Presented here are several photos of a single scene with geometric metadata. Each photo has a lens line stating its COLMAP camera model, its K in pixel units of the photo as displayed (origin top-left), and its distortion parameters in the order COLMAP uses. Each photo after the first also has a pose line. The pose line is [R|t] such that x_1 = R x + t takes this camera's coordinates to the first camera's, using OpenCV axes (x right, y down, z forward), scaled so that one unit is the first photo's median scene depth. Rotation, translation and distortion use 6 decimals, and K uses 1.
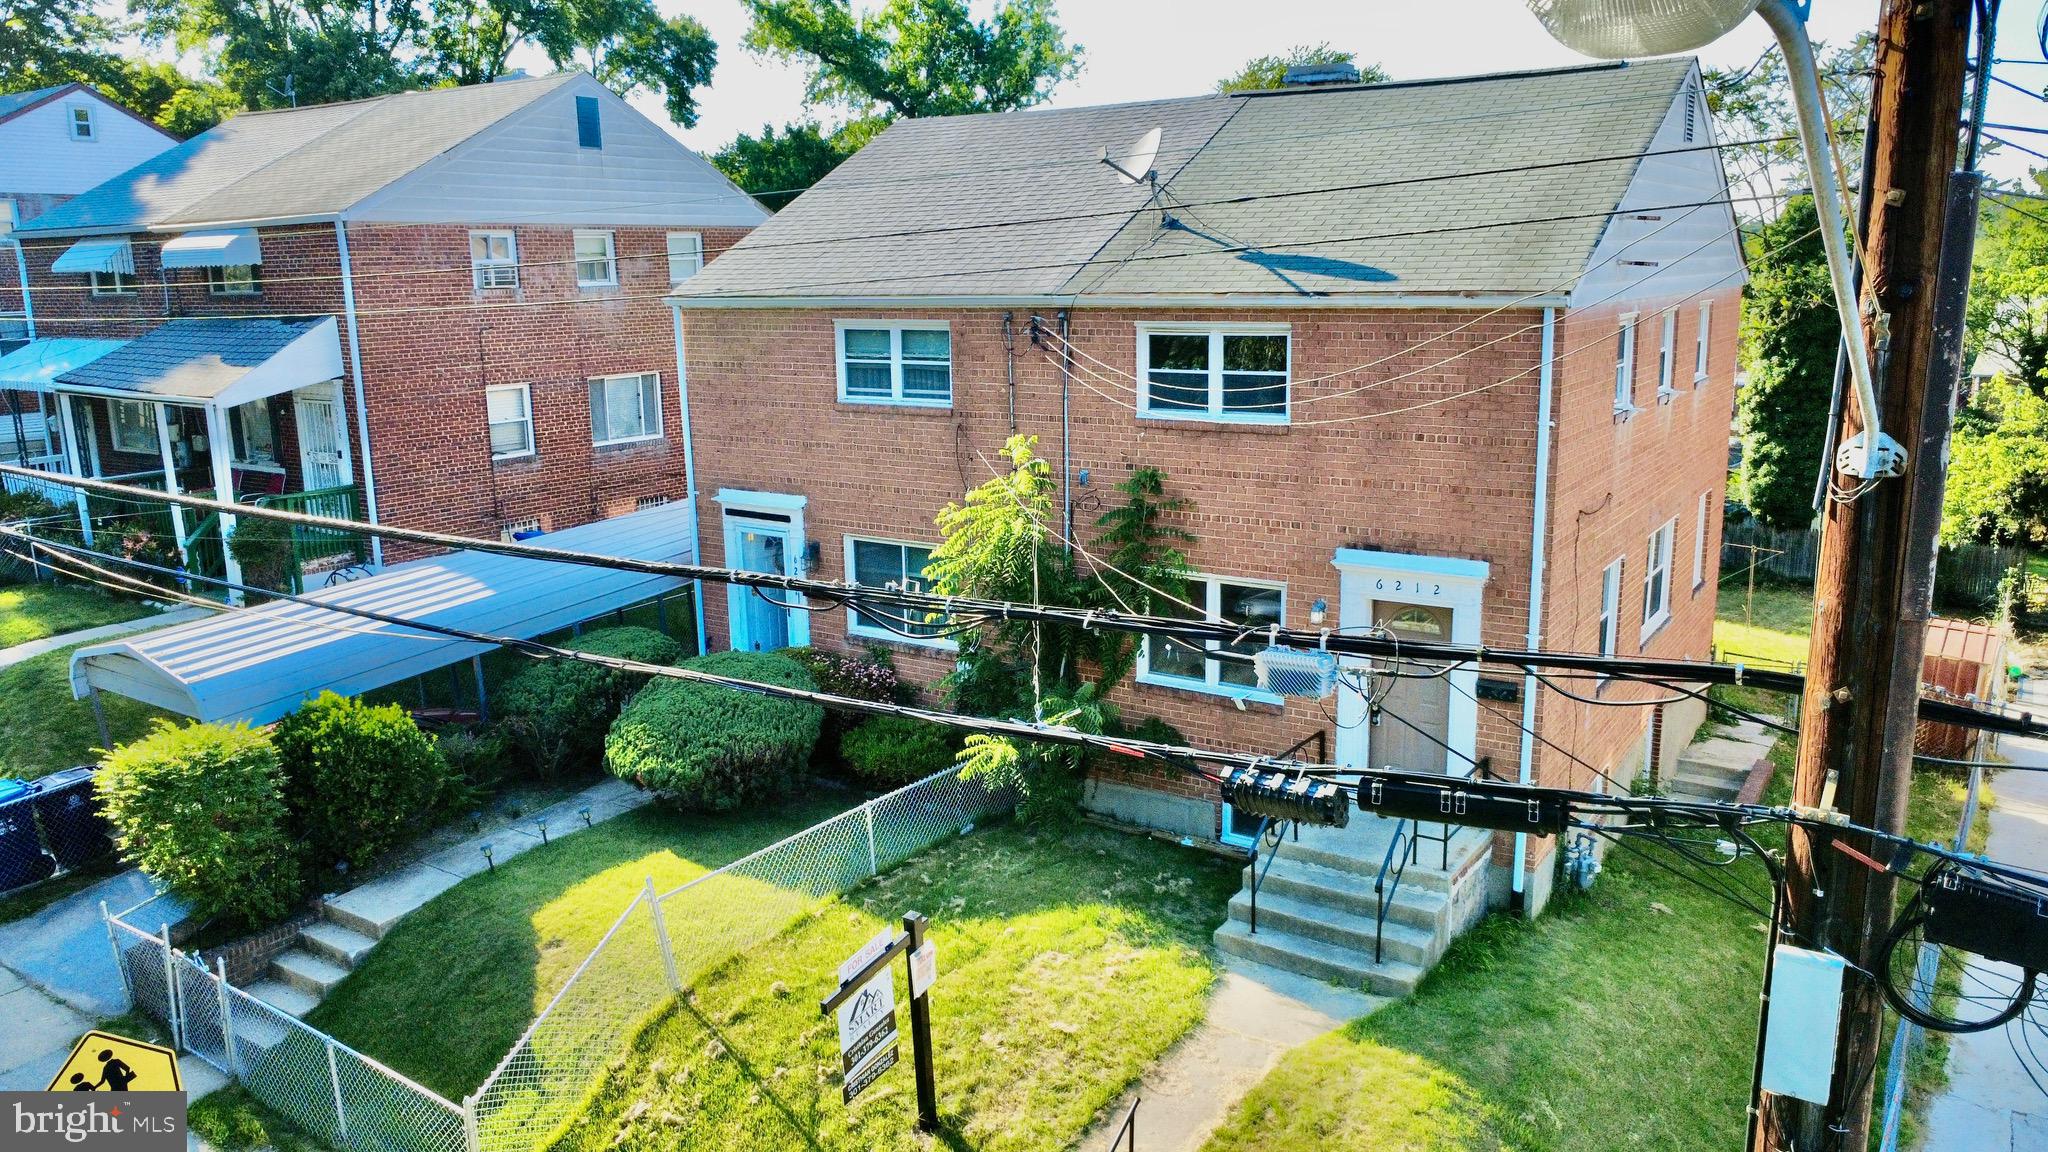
lens RADIAL K [[1498.0, 0, 1027.6], [0, 1498.0, 577.4], [0, 0, 1]] dist [-0.004130, 0.000900]
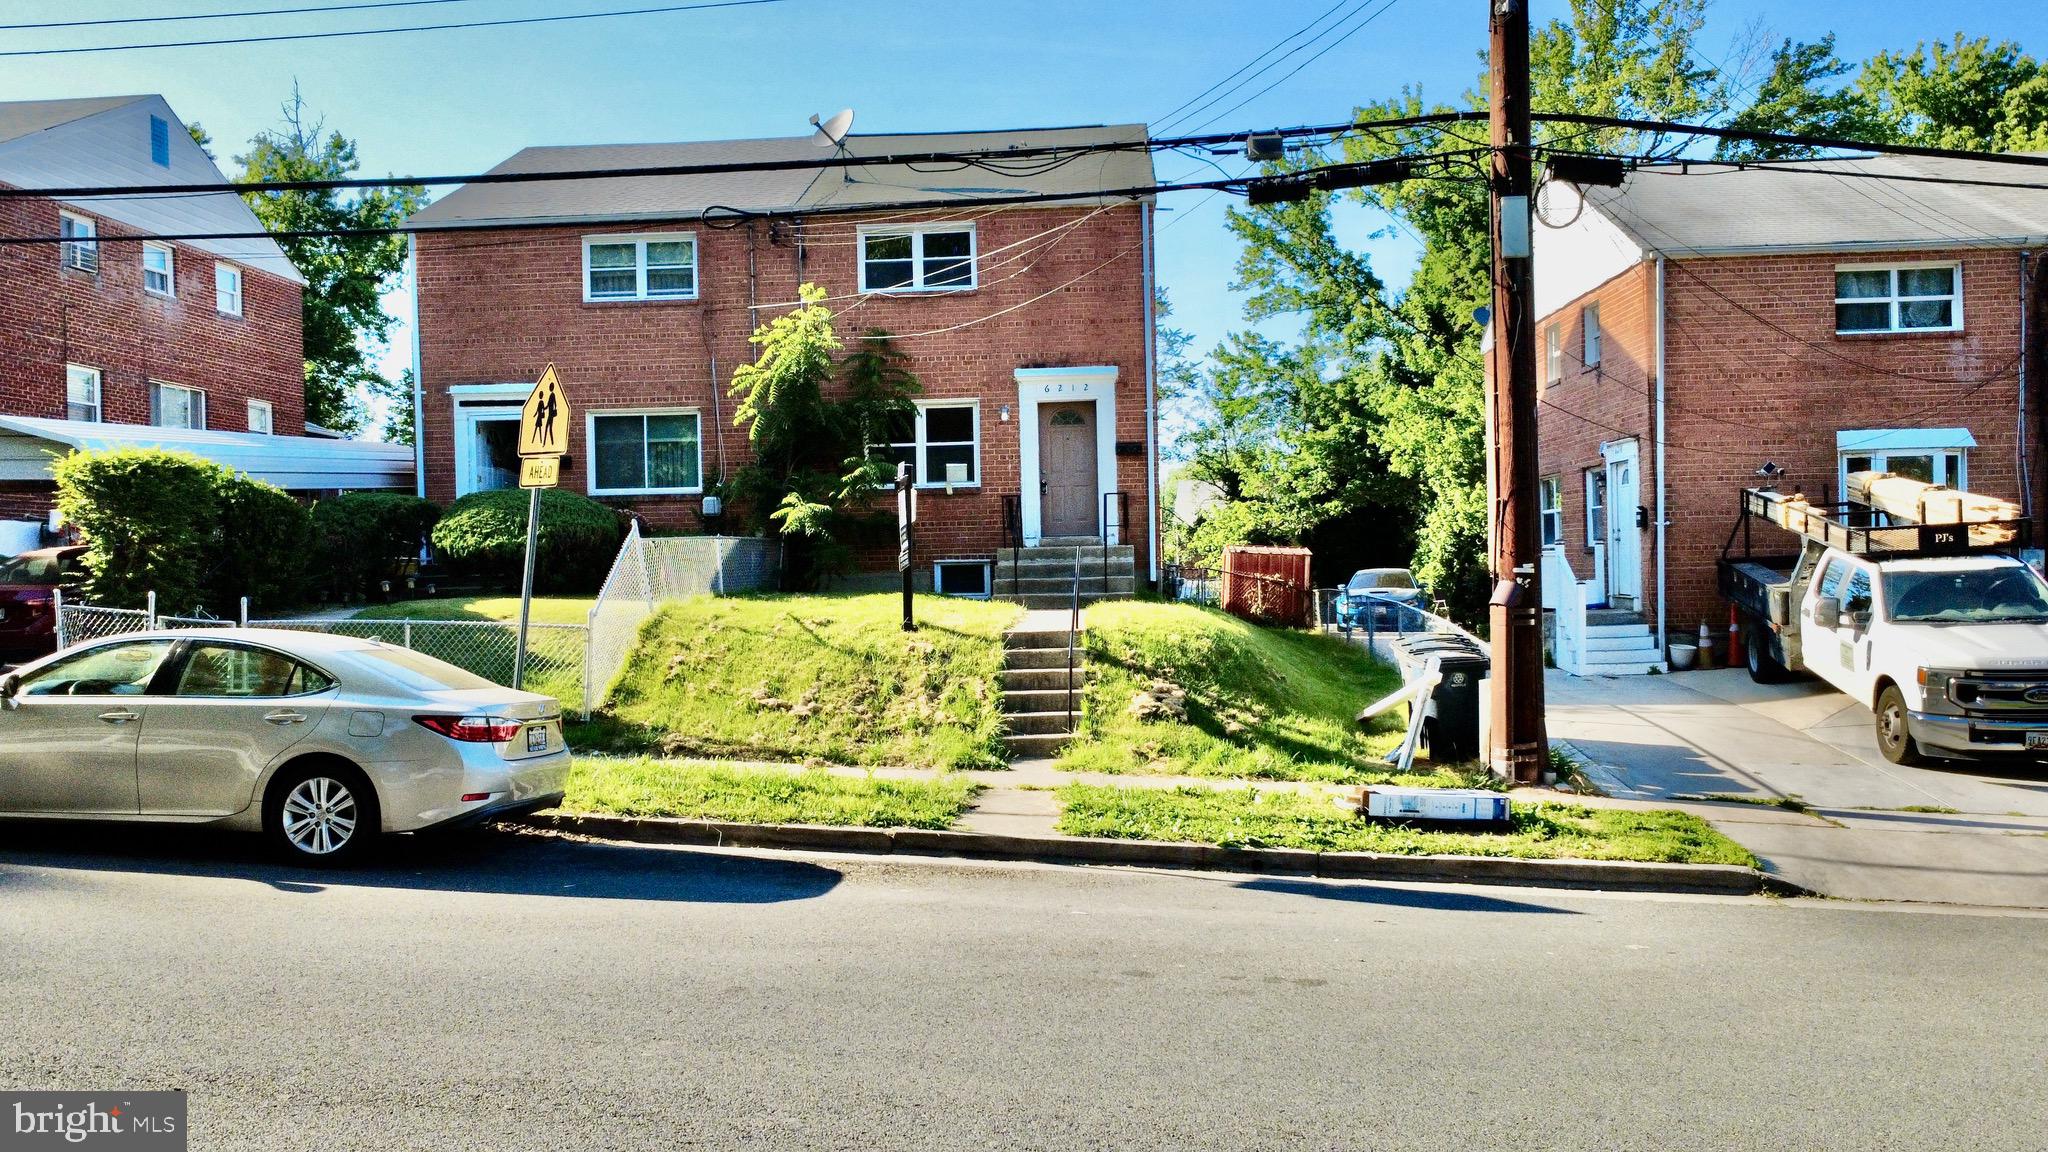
lens RADIAL K [[1498.0, 0, 1029.5], [0, 1498.0, 575.5], [0, 0, 1]] dist [-0.004130, 0.000900]
pose [[0.864246, -0.005474, 0.503039, -0.504297], [0.111689, 0.977073, -0.181256, 0.430380], [-0.490514, 0.212834, 0.845043, -0.206478]]
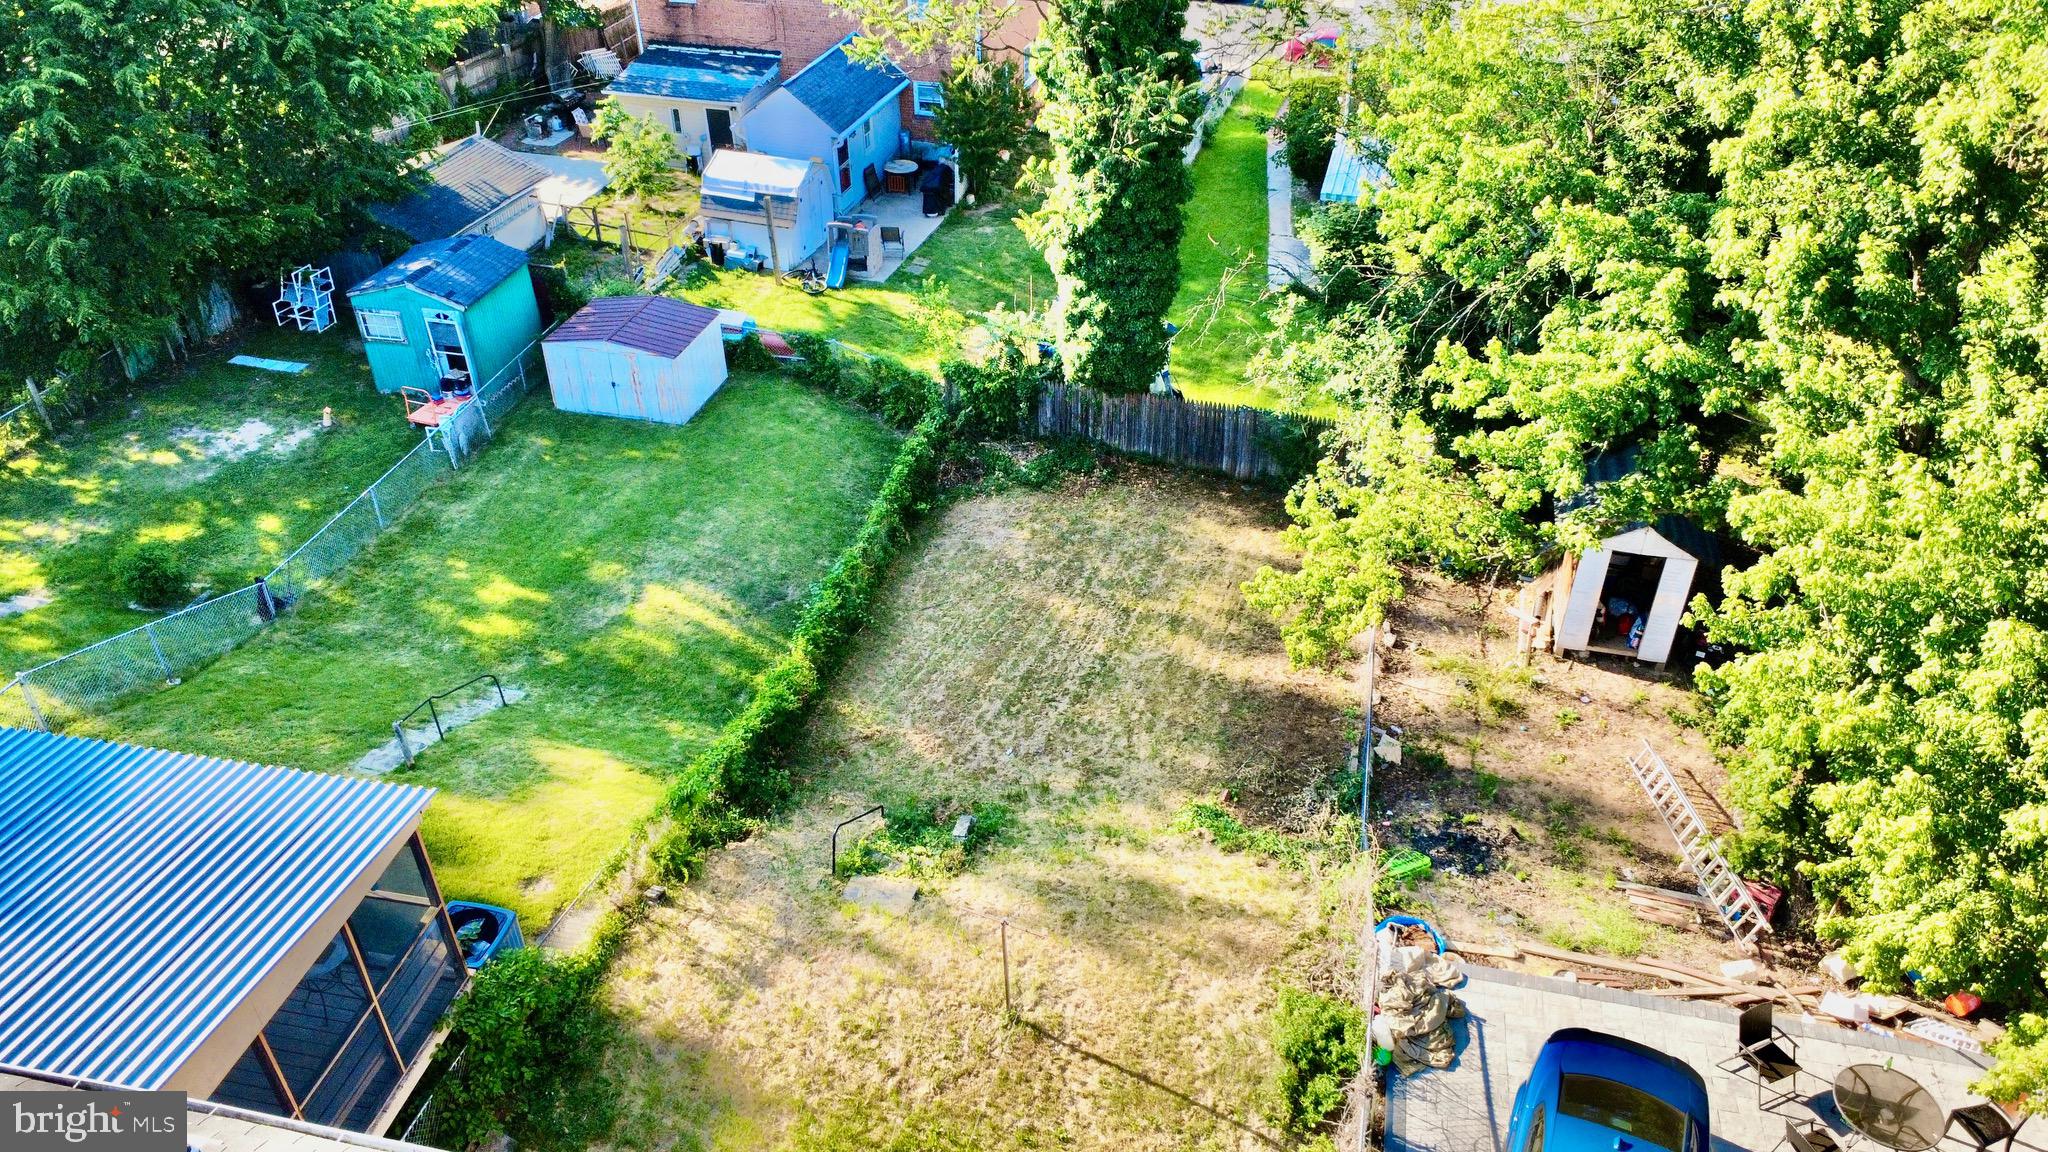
lens RADIAL K [[1498.0, 0, 1024.9], [0, 1498.0, 571.6], [0, 0, 1]] dist [-0.004130, 0.000900]
pose [[0.931611, -0.209784, 0.296803, 0.624376], [0.075766, 0.910762, 0.405921, -0.688034], [-0.355473, -0.355673, 0.864370, 0.967173]]
